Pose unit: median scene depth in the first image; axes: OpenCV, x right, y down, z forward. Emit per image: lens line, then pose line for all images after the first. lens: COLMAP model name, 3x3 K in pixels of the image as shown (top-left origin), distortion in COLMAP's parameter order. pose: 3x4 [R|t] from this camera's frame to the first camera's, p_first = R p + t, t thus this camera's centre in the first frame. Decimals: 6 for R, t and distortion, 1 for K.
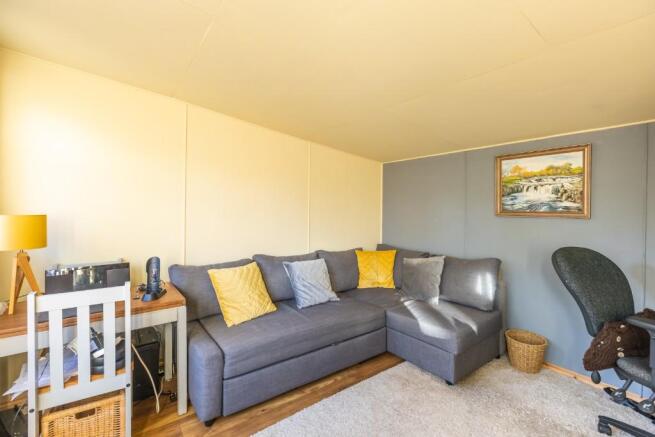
lens RADIAL K [[286.6, 0, 309.3], [0, 286.6, 210.6], [0, 0, 1]] dist [-0.000530, -0.000050]
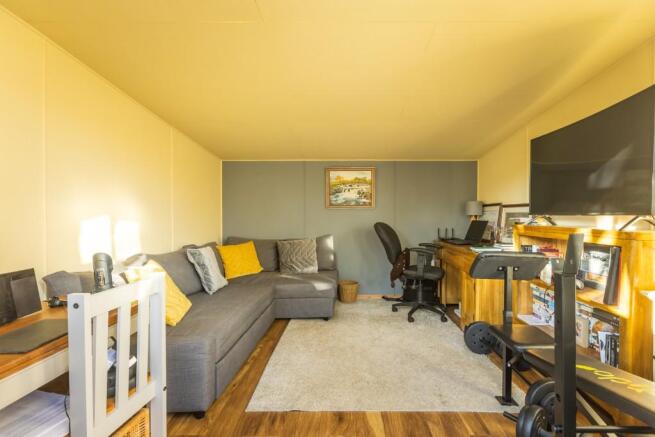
lens RADIAL K [[294.9, 0, 340.1], [0, 294.9, 213.8], [0, 0, 1]] dist [-0.002372, -0.000743]
pose [[0.612815, -0.010772, 0.790153, -0.589032], [0.008191, 0.999940, 0.007280, 0.043464], [-0.790184, 0.002010, 0.612866, 0.015999]]
